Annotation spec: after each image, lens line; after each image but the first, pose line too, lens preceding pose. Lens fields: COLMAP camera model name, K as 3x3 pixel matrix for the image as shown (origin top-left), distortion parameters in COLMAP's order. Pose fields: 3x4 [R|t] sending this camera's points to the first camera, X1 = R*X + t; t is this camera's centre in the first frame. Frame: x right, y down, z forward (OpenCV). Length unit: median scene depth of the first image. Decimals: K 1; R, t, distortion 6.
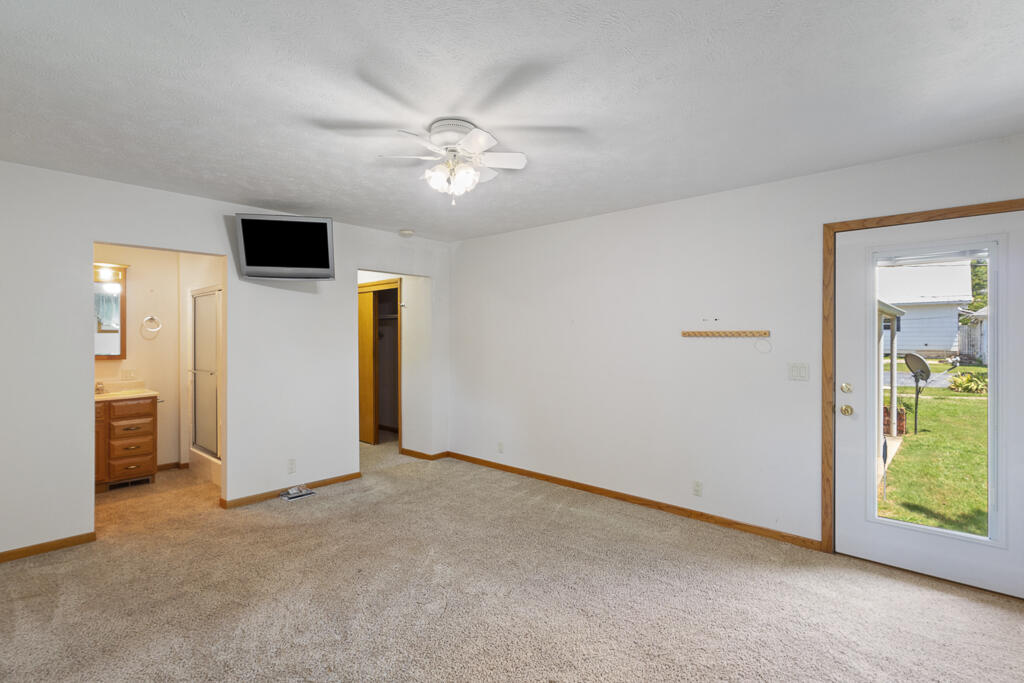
lens RADIAL K [[486.6, 0, 510.5], [0, 486.6, 333.1], [0, 0, 1]] dist [0.000839, 0.000036]
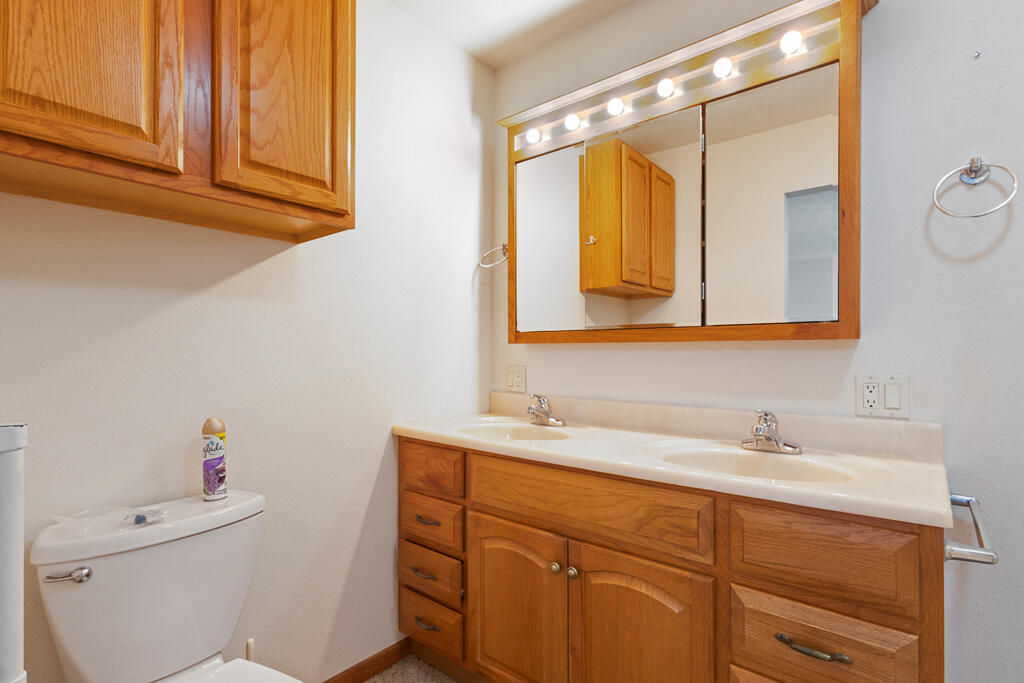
lens RADIAL K [[495.4, 0, 512.0], [0, 495.4, 341.5], [0, 0, 1]] dist [0.000563, 0.000166]
pose [[0.022101, -0.005684, -0.999740, -0.532426], [-0.000815, 0.999983, -0.005703, 0.058262], [0.999755, 0.000941, 0.022096, 0.817312]]
